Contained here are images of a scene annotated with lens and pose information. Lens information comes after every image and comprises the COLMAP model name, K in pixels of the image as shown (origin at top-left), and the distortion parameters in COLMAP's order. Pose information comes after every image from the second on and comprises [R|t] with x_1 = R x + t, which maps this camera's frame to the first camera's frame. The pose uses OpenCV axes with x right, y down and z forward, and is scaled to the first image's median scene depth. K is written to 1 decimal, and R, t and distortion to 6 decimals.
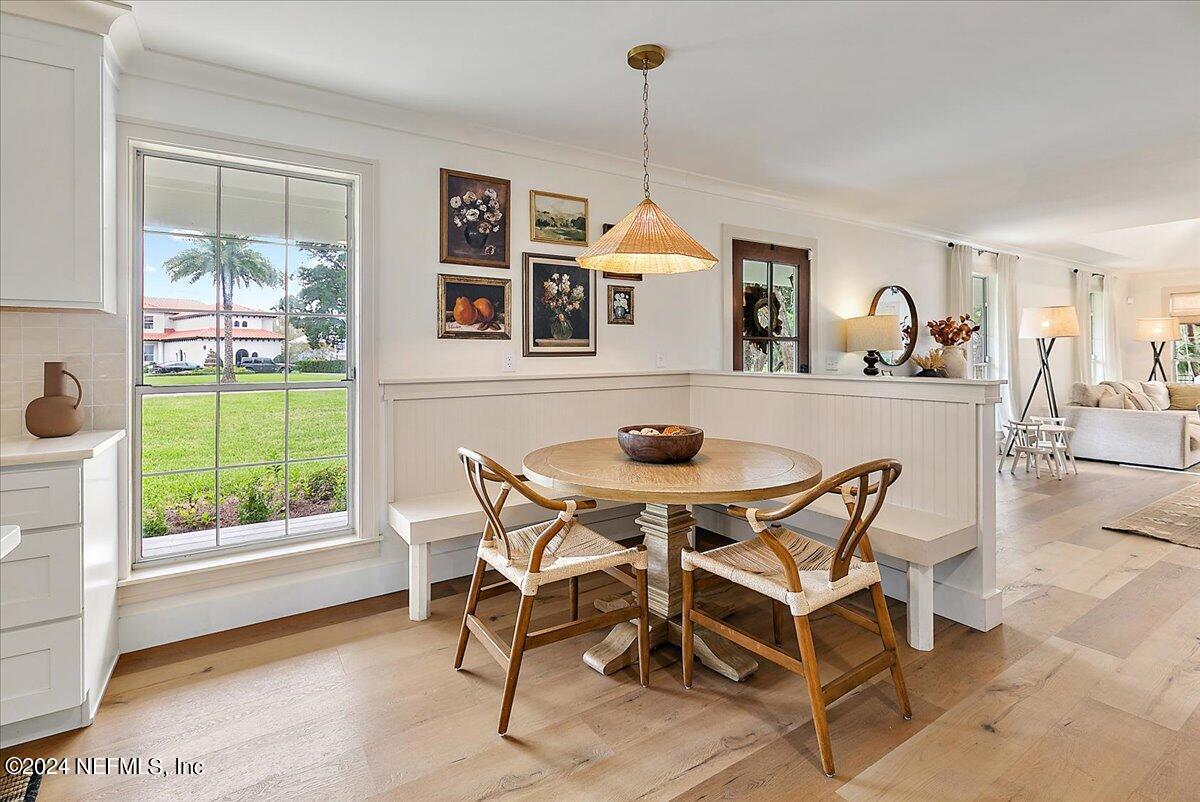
lens RADIAL K [[551.9, 0, 588.0], [0, 551.9, 354.8], [0, 0, 1]] dist [-0.000073, 0.000040]
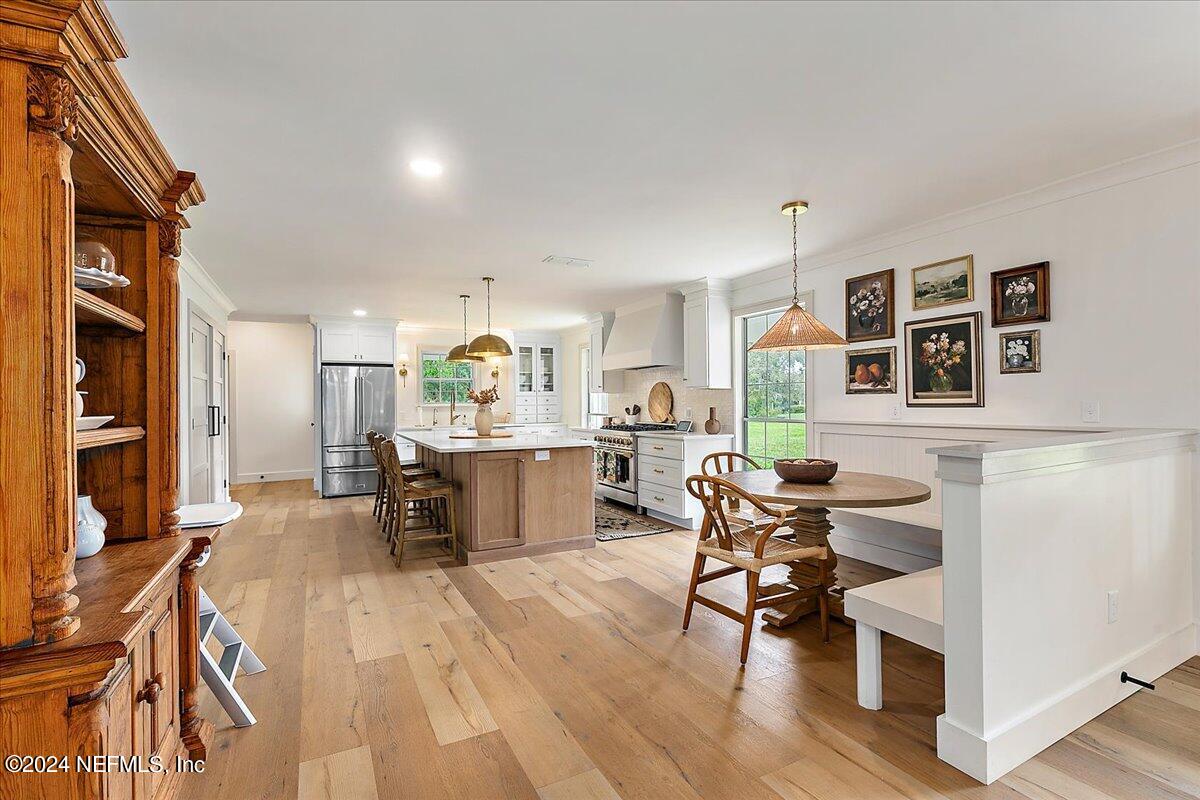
lens RADIAL K [[551.9, 0, 604.3], [0, 551.9, 397.7], [0, 0, 1]] dist [-0.000073, 0.000040]
pose [[-0.084227, 0.002384, -0.996444, 1.168664], [0.014820, 0.999890, 0.001140, -0.029100], [0.996336, -0.014671, -0.084253, 0.433414]]
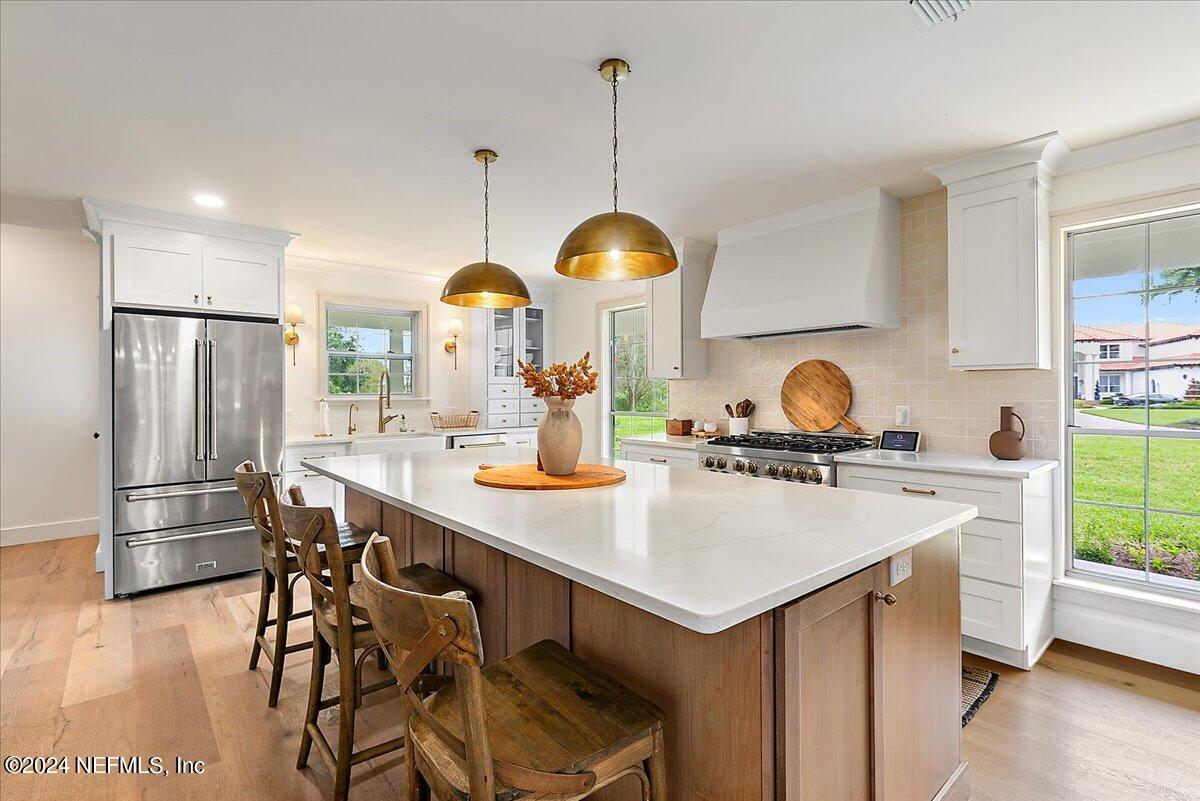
lens RADIAL K [[551.9, 0, 595.8], [0, 551.9, 389.3], [0, 0, 1]] dist [-0.000073, 0.000040]
pose [[0.136702, 0.002857, -0.990608, 0.178918], [0.008187, 0.999958, 0.004014, -0.028239], [0.990578, -0.008658, 0.136673, -0.144952]]
